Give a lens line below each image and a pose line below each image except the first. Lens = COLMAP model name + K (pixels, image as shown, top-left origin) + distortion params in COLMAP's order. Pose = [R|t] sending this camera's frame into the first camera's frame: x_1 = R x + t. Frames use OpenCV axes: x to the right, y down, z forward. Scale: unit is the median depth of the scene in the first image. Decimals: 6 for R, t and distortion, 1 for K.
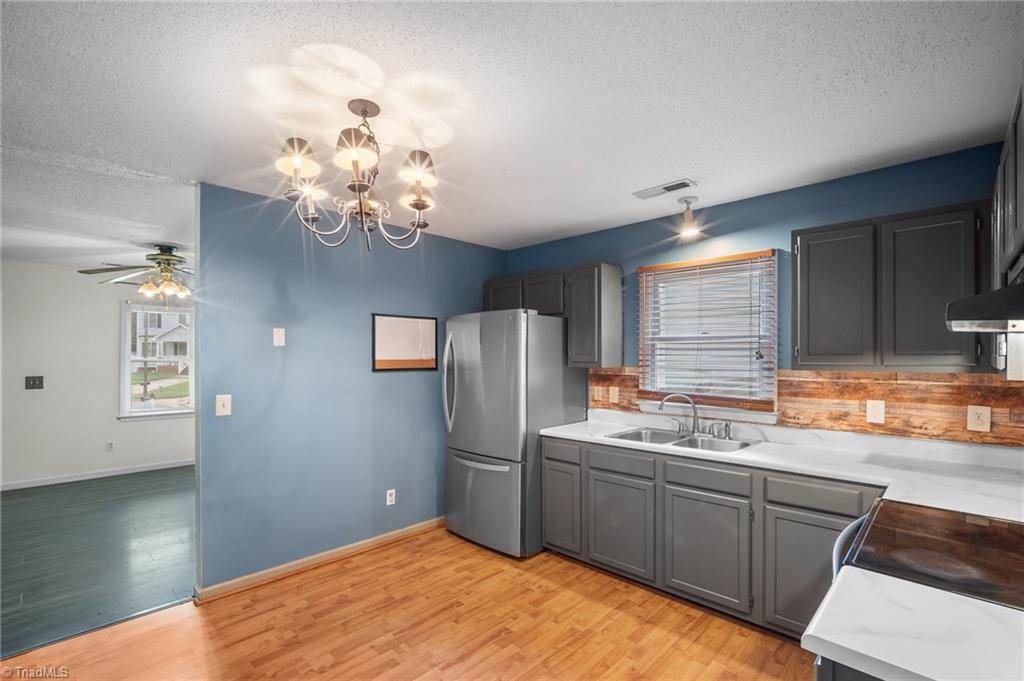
lens RADIAL K [[445.9, 0, 513.7], [0, 445.9, 348.3], [0, 0, 1]] dist [-0.000439, -0.000004]
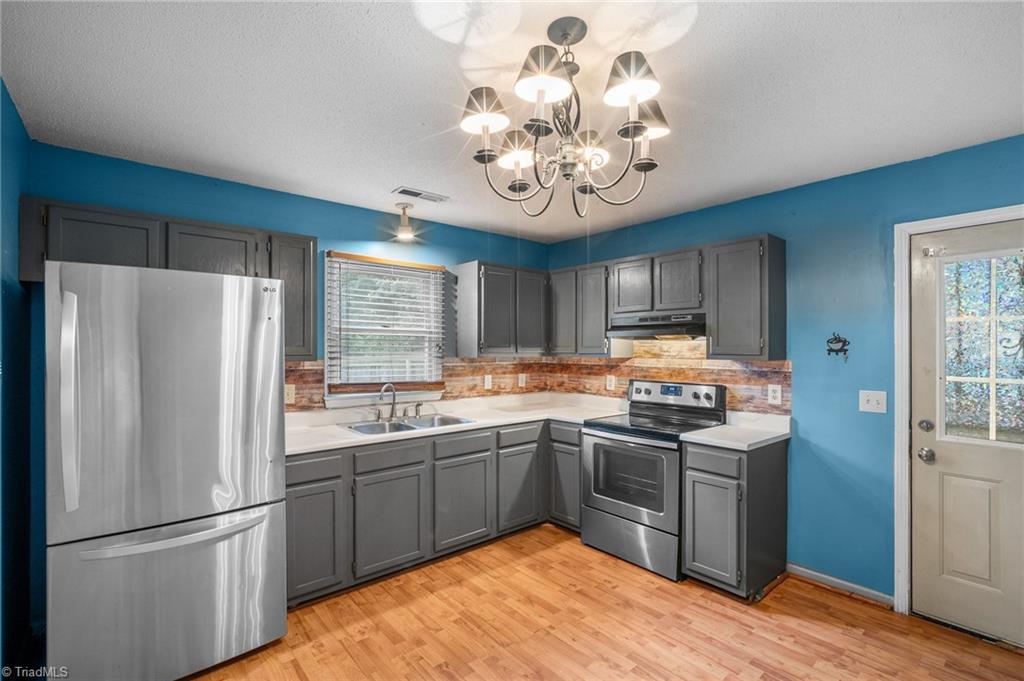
lens RADIAL K [[449.1, 0, 508.4], [0, 449.1, 338.5], [0, 0, 1]] dist [-0.000755, 0.000202]
pose [[0.151400, 0.019657, 0.988277, -0.757392], [-0.018420, 0.999685, -0.017062, 0.010233], [-0.988301, -0.015621, 0.151714, 0.655790]]
